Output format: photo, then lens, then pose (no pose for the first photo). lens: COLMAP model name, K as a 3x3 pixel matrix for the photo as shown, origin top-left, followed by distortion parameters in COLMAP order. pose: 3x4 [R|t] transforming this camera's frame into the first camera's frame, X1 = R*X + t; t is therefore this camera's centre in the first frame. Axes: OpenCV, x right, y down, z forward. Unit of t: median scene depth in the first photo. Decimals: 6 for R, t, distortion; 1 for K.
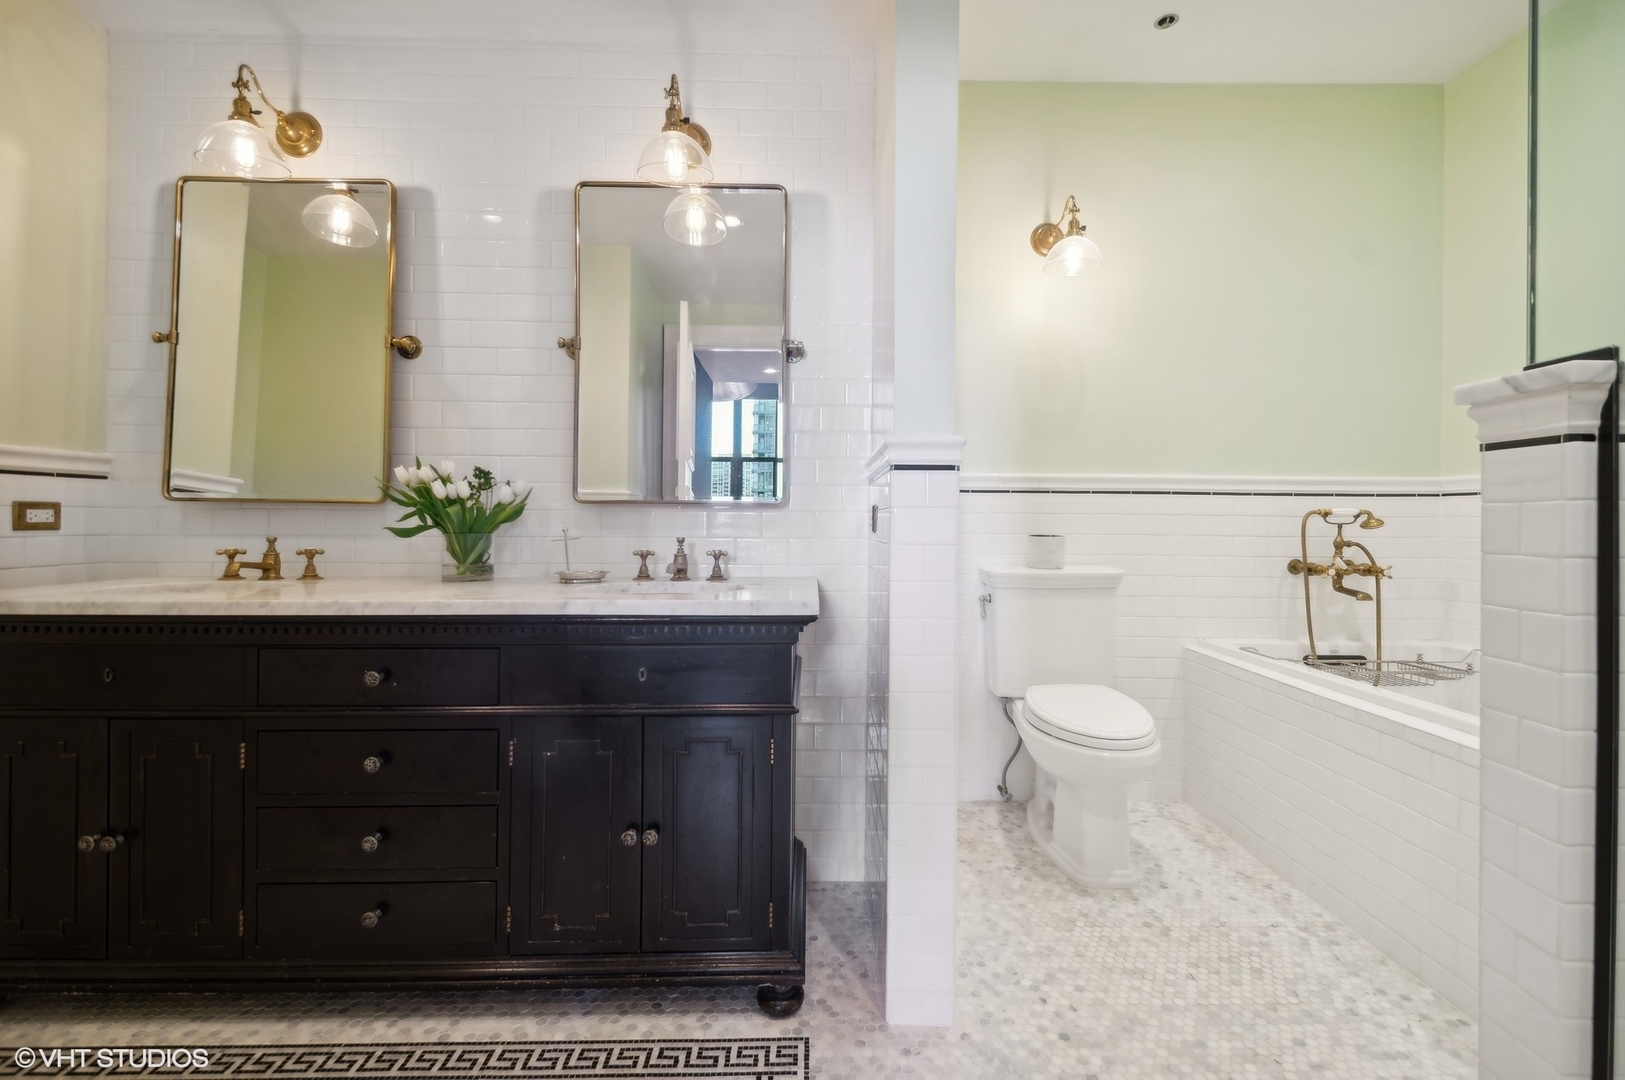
lens RADIAL K [[731.3, 0, 809.8], [0, 731.3, 528.4], [0, 0, 1]] dist [0.022455, -0.005574]
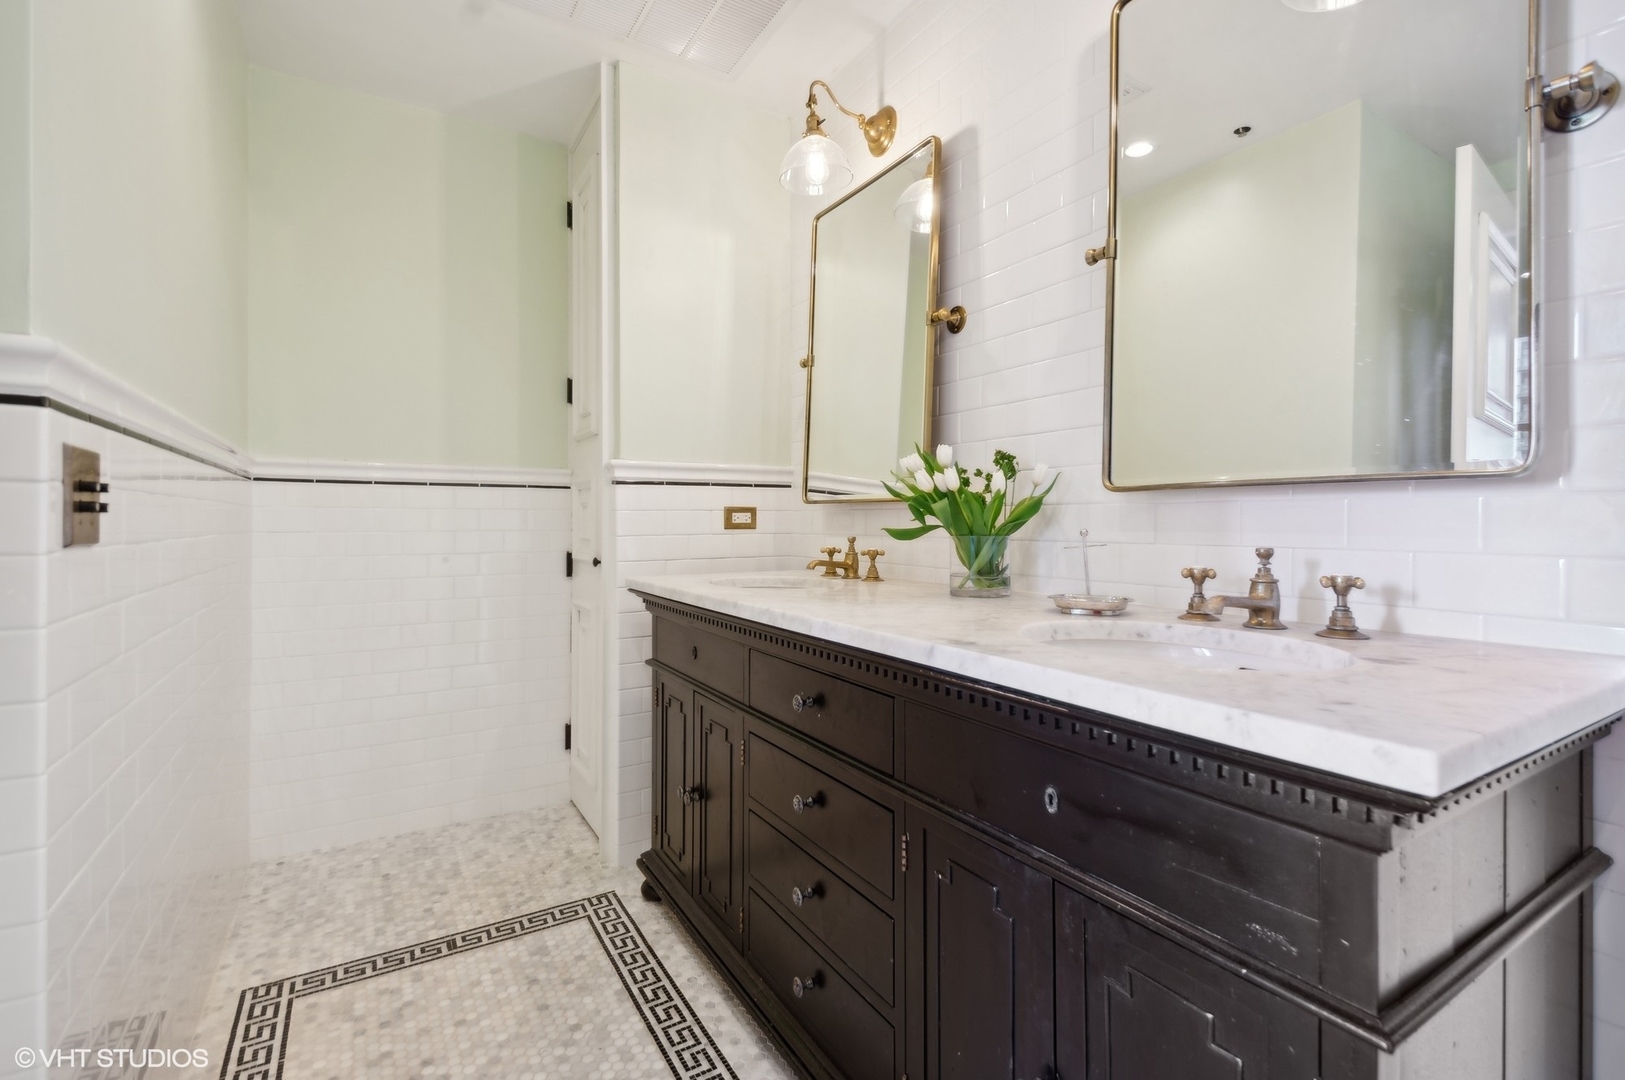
lens RADIAL K [[731.3, 0, 825.3], [0, 731.3, 529.2], [0, 0, 1]] dist [0.022455, -0.005574]
pose [[0.523117, 0.004514, -0.852249, 0.115504], [-0.009670, 0.999953, -0.000639, 0.001775], [0.852206, 0.008576, 0.523136, 0.442473]]
